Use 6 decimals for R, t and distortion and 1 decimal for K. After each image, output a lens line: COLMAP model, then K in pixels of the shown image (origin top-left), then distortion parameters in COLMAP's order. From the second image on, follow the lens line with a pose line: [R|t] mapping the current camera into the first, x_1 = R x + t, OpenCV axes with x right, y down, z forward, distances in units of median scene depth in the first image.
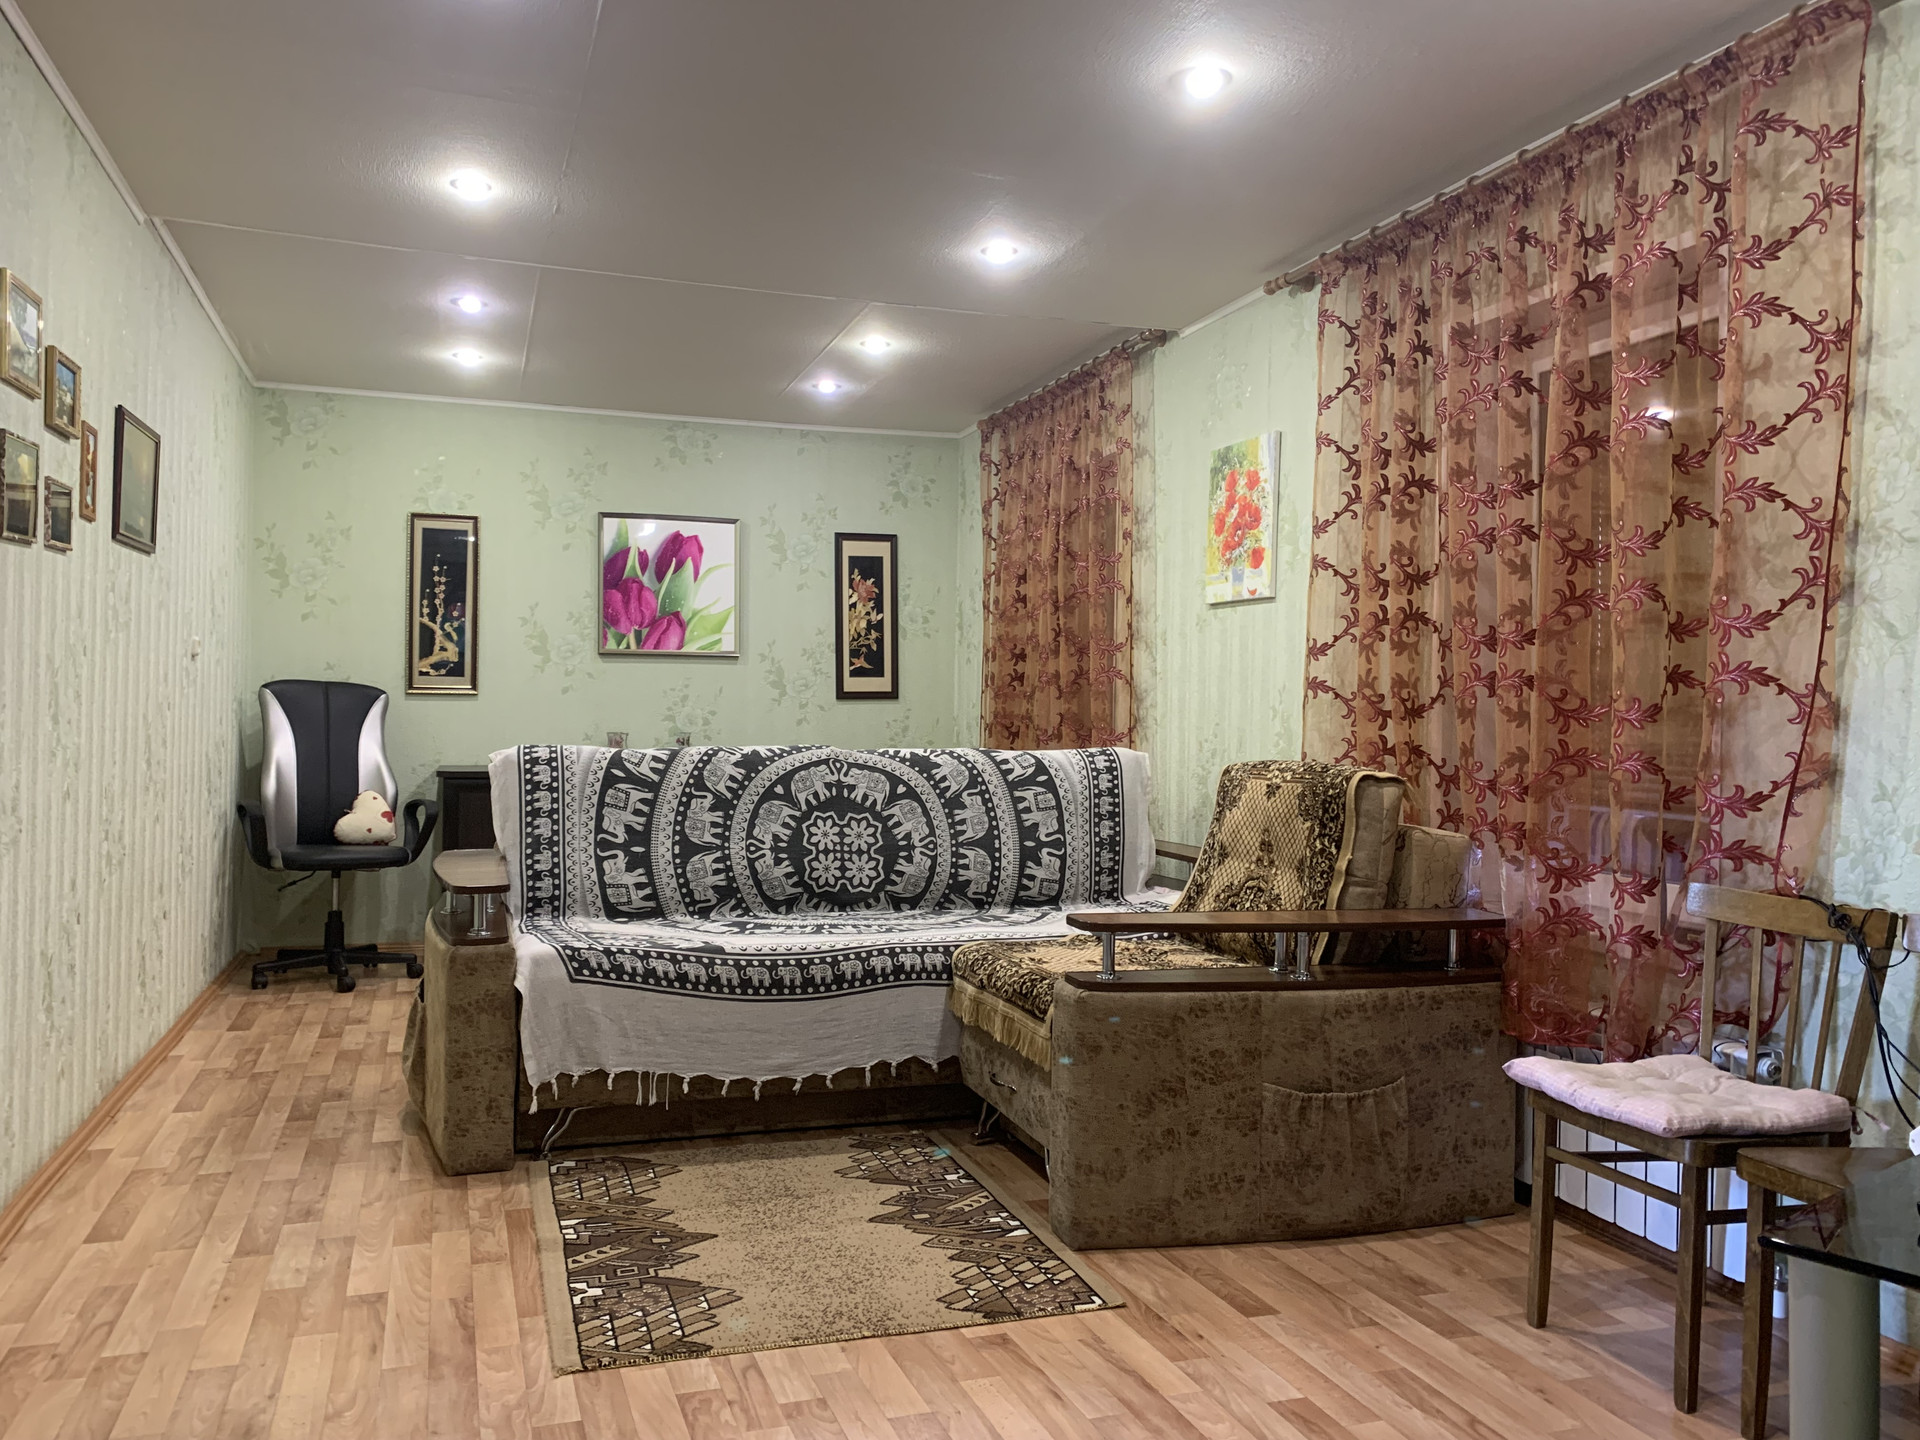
lens RADIAL K [[1466.6, 0, 960.0], [0, 1466.6, 720.0], [0, 0, 1]] dist [0.007332, 0.001242]
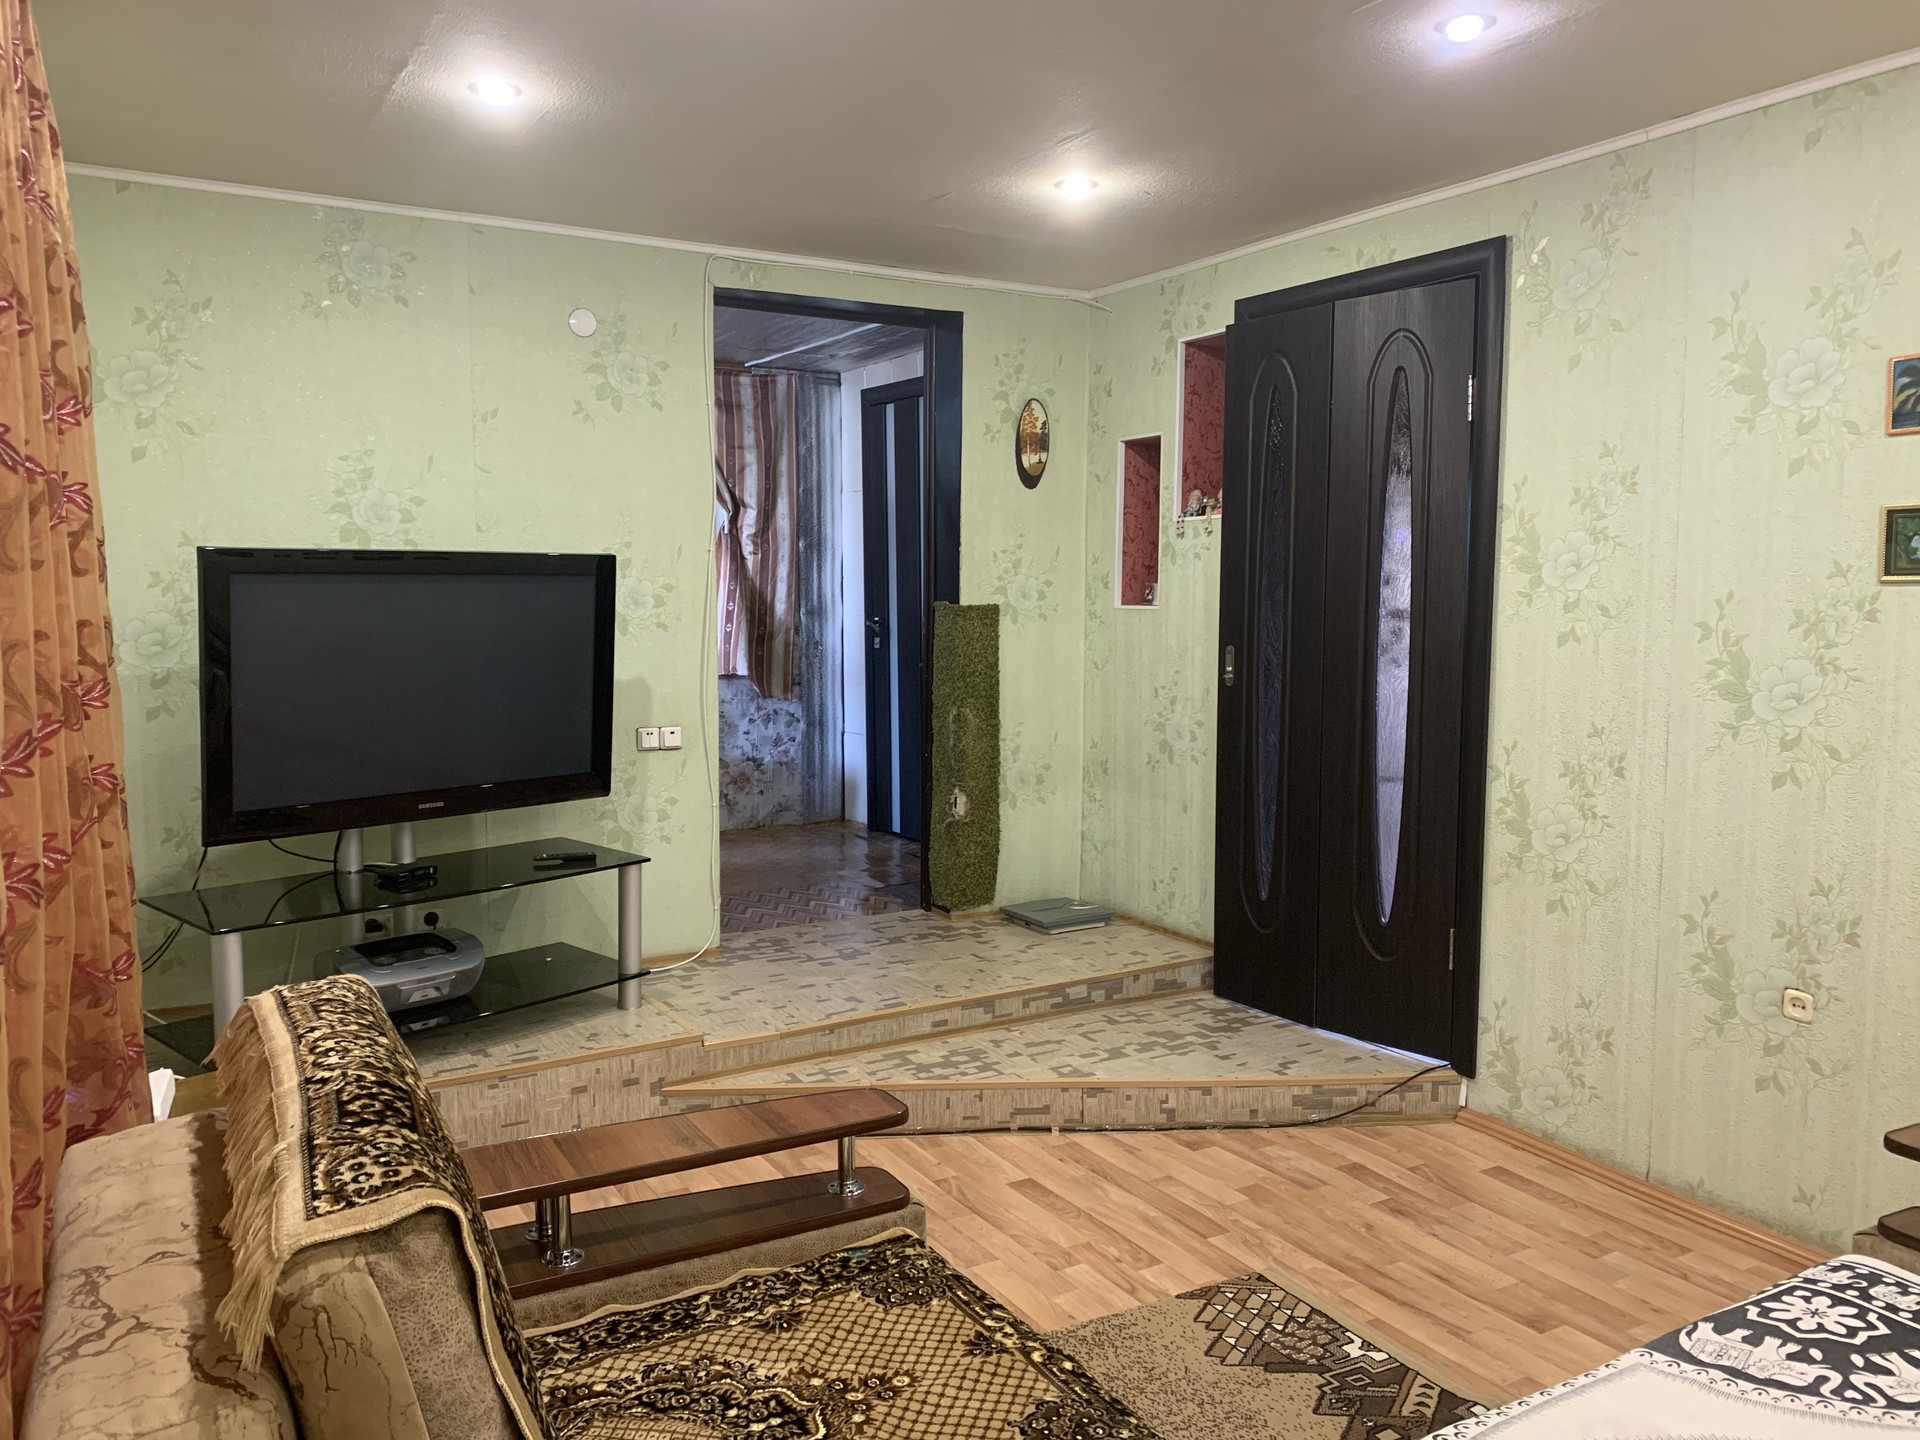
lens RADIAL K [[1466.6, 0, 960.0], [0, 1466.6, 720.0], [0, 0, 1]] dist [0.007332, 0.001242]
pose [[-0.980473, -0.003235, -0.196627, 0.222163], [-0.022186, 0.995301, 0.094257, -0.132084], [0.195398, 0.096779, -0.975937, 1.975957]]
